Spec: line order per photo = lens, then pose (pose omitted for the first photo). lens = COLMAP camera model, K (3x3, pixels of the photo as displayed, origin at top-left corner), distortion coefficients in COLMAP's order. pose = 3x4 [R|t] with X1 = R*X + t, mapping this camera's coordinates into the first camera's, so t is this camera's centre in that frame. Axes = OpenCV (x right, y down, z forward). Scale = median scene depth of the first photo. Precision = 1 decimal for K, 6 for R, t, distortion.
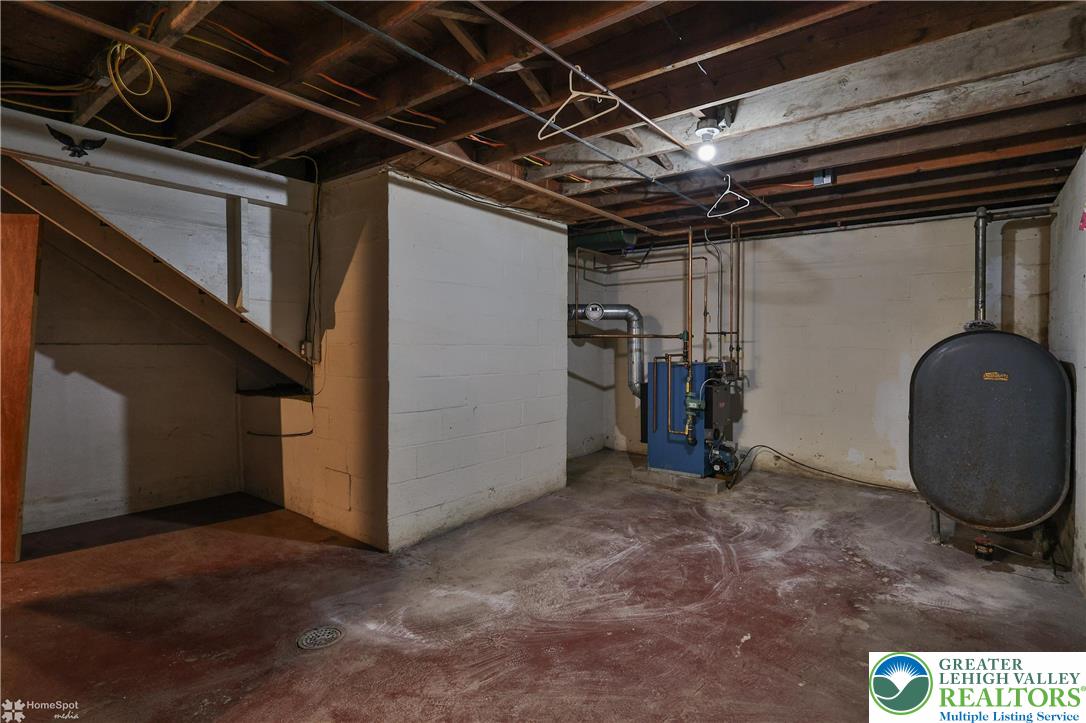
lens RADIAL K [[552.4, 0, 553.2], [0, 552.4, 354.6], [0, 0, 1]] dist [-0.000668, 0.000743]
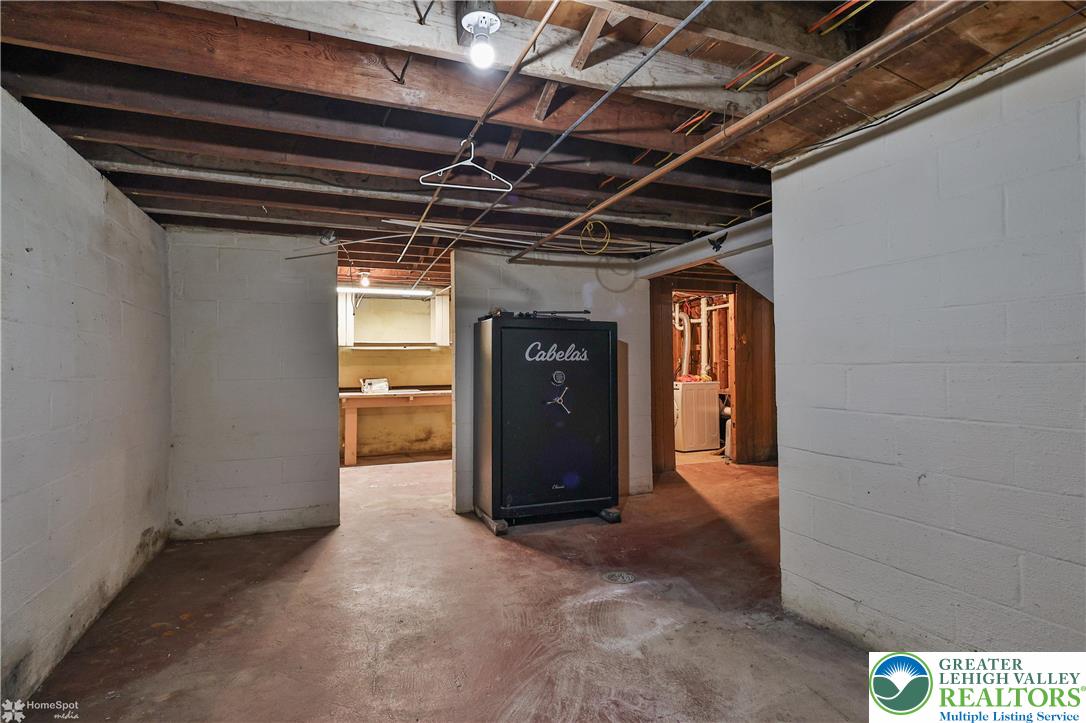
lens RADIAL K [[552.4, 0, 553.2], [0, 552.4, 354.6], [0, 0, 1]] dist [-0.000668, 0.000743]
pose [[-0.509372, -0.016757, -0.860383, 0.769398], [-0.004243, 0.999847, -0.016961, -0.021783], [0.860536, -0.004989, -0.509365, 1.387280]]
